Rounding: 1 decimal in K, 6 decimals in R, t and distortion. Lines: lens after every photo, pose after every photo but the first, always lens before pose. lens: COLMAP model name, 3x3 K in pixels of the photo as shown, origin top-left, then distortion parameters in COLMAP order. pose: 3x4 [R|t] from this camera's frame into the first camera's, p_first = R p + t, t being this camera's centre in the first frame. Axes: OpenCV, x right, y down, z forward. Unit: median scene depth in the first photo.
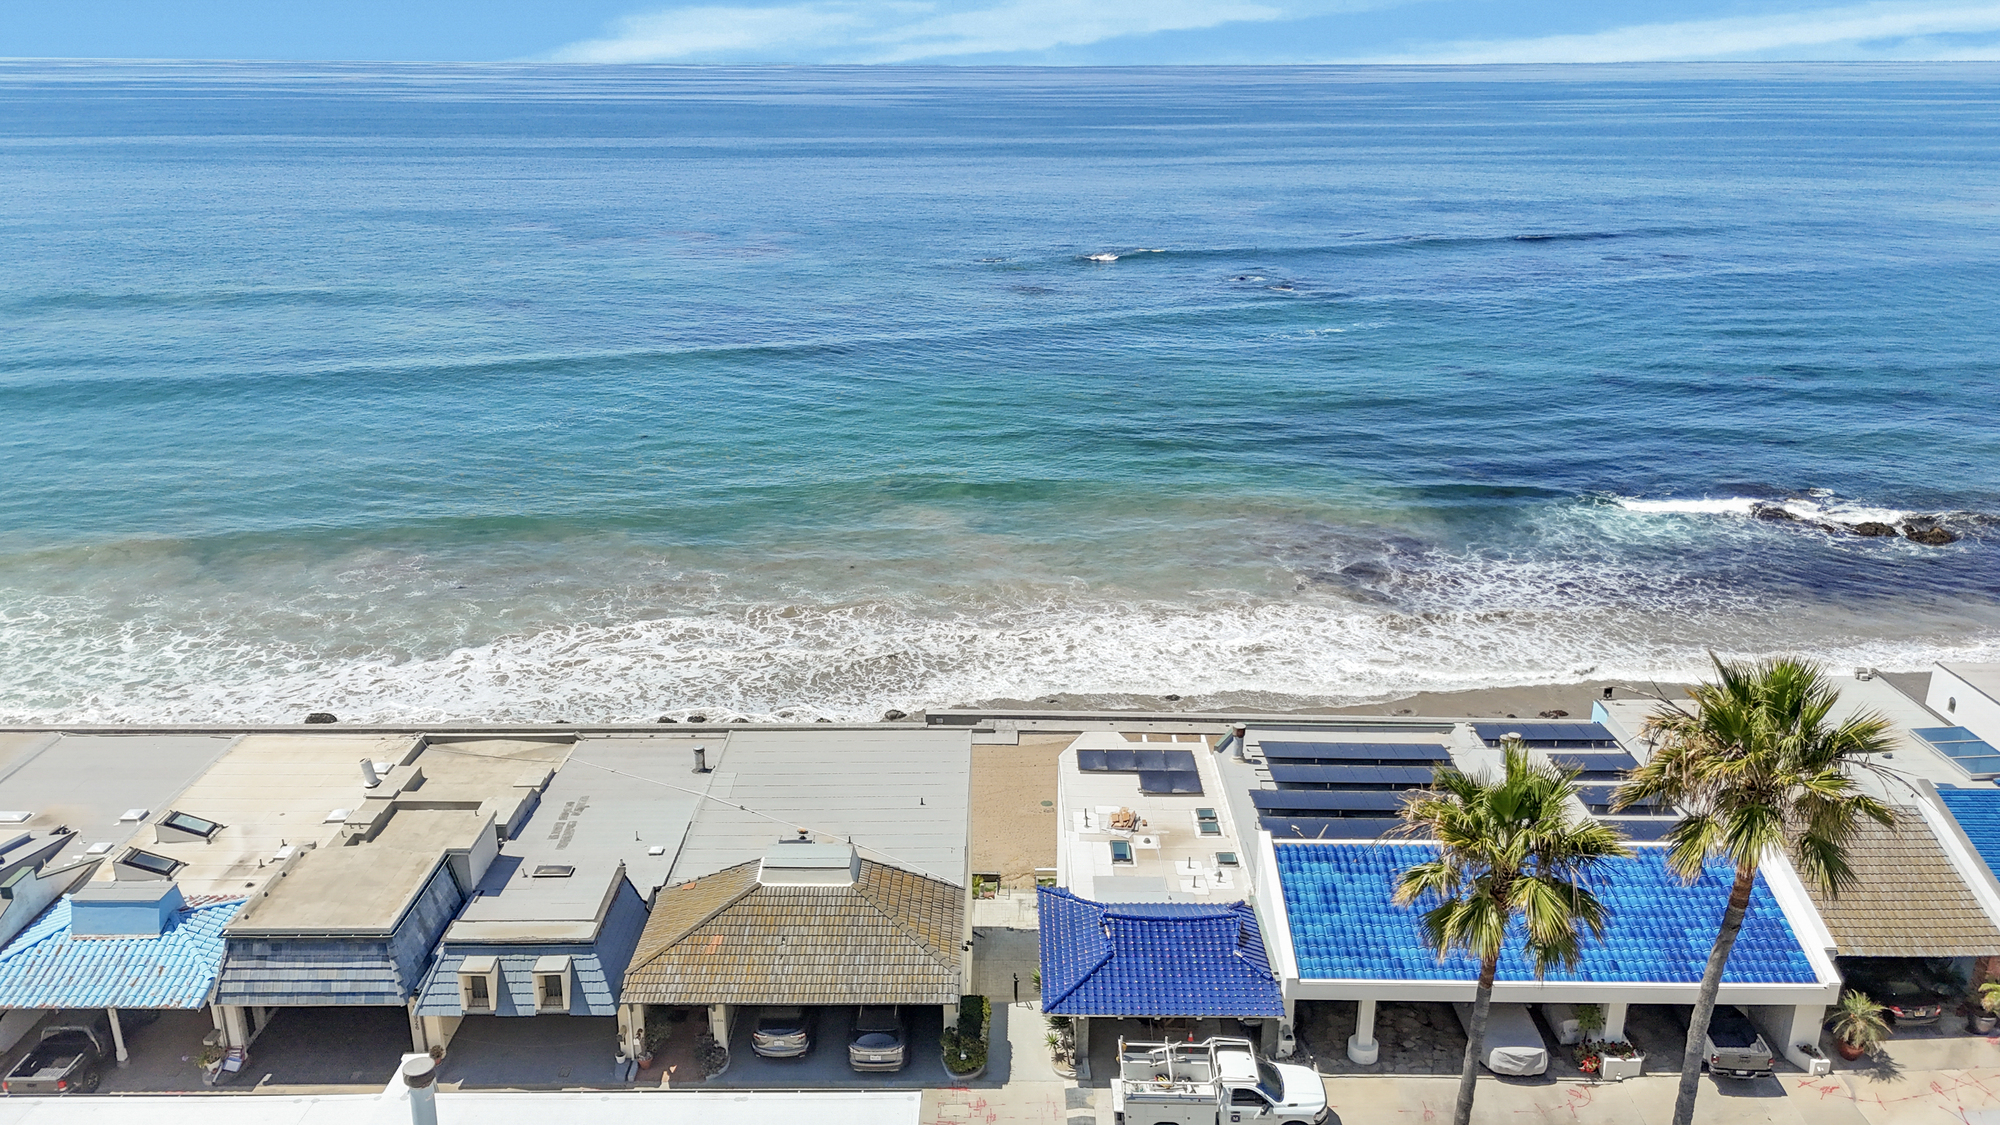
lens RADIAL K [[1459.0, 0, 996.7], [0, 1459.0, 553.2], [0, 0, 1]] dist [0.072063, -0.077636]
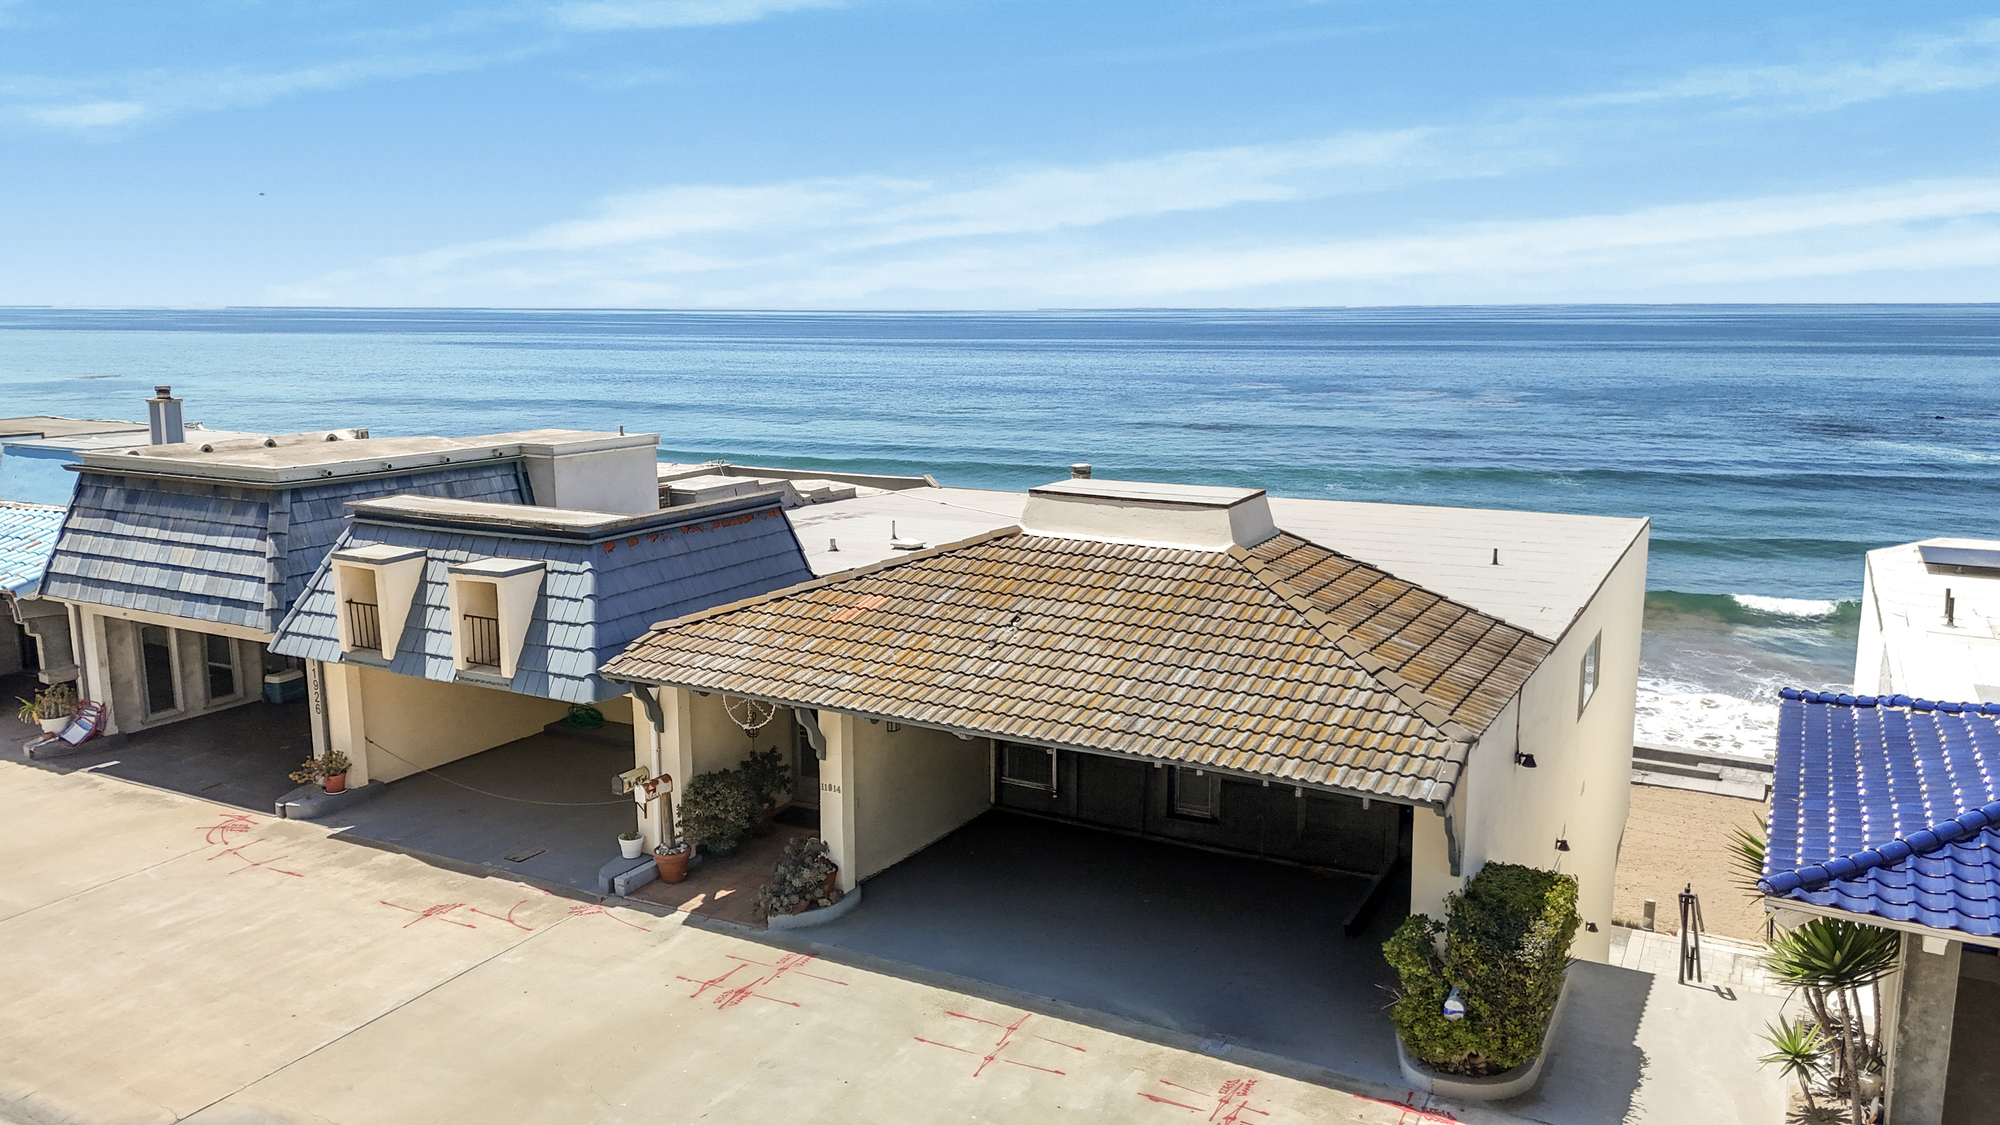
lens RADIAL K [[1459.0, 0, 991.6], [0, 1459.0, 561.8], [0, 0, 1]] dist [0.072063, -0.077636]
pose [[0.879591, 0.076817, -0.469488, 0.028884], [-0.148024, 0.982082, -0.116637, 0.299517], [0.452116, 0.172089, 0.875201, 0.670451]]
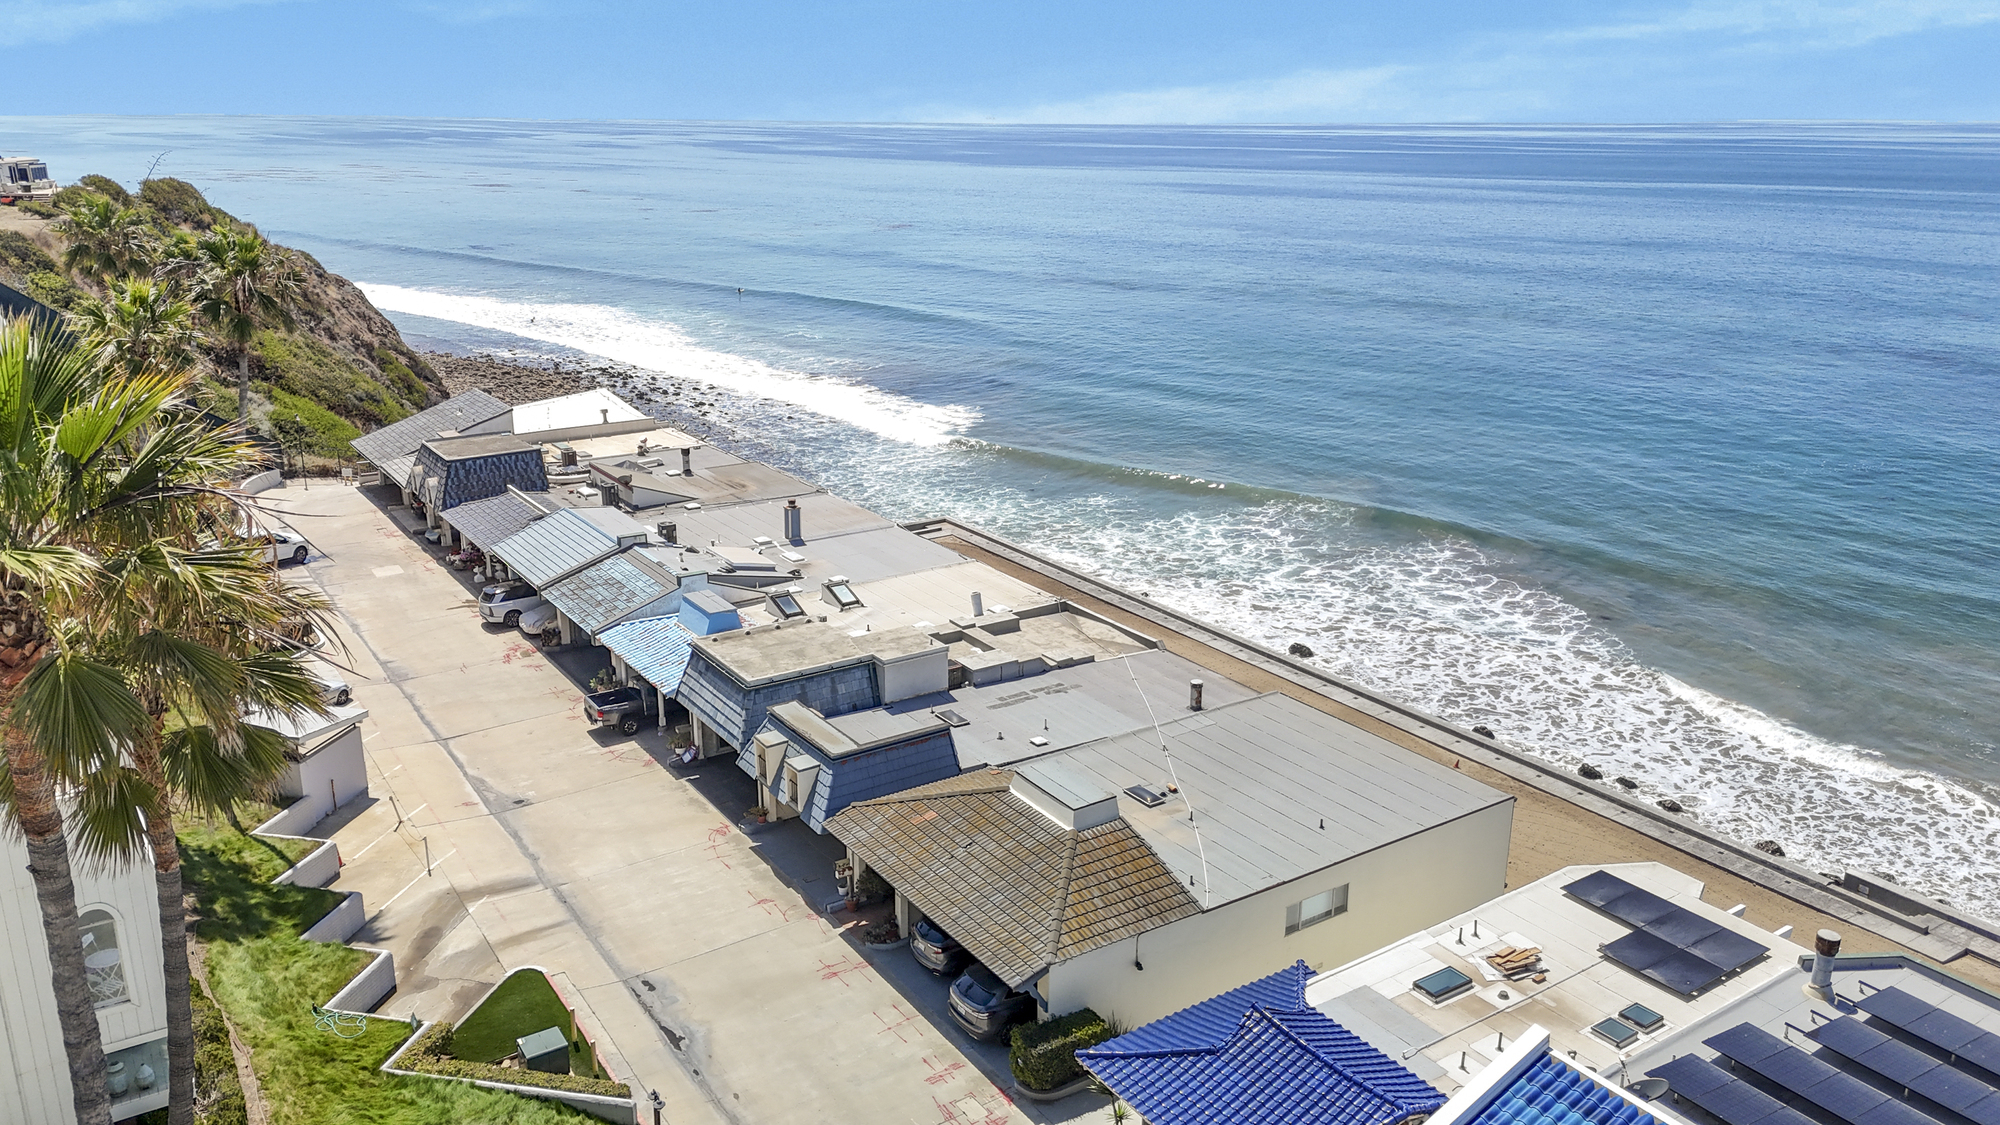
lens RADIAL K [[1459.0, 0, 1013.0], [0, 1459.0, 556.7], [0, 0, 1]] dist [0.072063, -0.077636]
pose [[0.560542, 0.239169, -0.792838, 0.538411], [-0.267979, 0.958262, 0.099608, 0.001368], [0.783569, 0.156629, 0.601238, 0.470552]]
